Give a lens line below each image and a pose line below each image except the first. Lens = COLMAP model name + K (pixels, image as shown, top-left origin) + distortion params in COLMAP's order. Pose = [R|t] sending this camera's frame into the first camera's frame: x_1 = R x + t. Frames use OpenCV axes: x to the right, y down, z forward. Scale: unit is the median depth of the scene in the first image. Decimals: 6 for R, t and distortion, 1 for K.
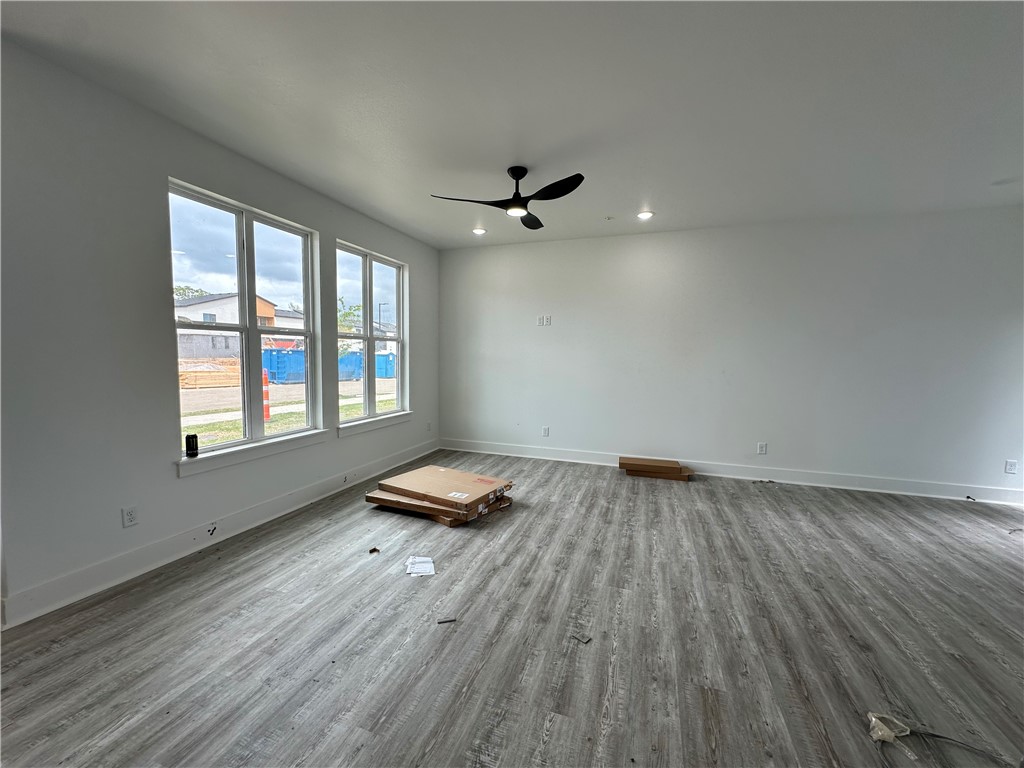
lens RADIAL K [[409.7, 0, 512.6], [0, 409.7, 379.4], [0, 0, 1]] dist [-0.001791, 0.000230]
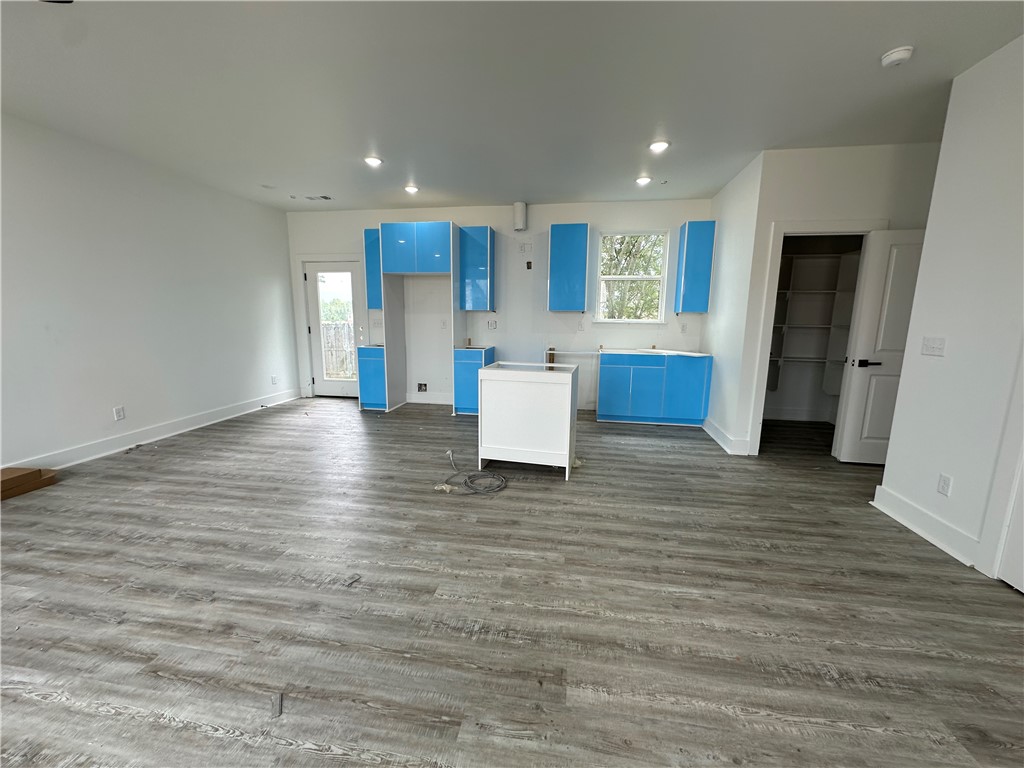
lens RADIAL K [[409.7, 0, 512.6], [0, 409.7, 379.4], [0, 0, 1]] dist [-0.001791, 0.000230]
pose [[-0.176371, -0.170296, 0.969480, -0.549266], [0.044905, 0.982503, 0.180753, -0.032760], [-0.983299, 0.075414, -0.165638, 0.474737]]
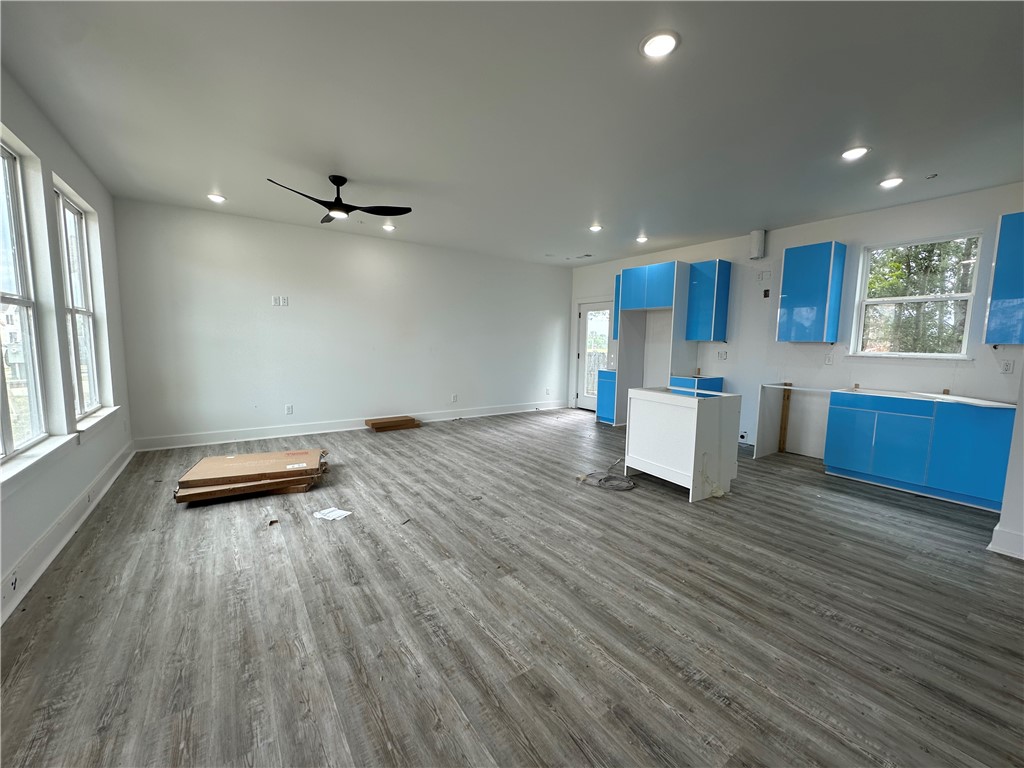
lens RADIAL K [[411.1, 0, 512.5], [0, 411.1, 370.6], [0, 0, 1]] dist [0.000849, 0.000088]
pose [[0.583127, -0.060508, 0.810125, -0.746193], [0.037446, 0.998164, 0.047599, 0.002603], [-0.811518, 0.002580, 0.584322, -0.105639]]
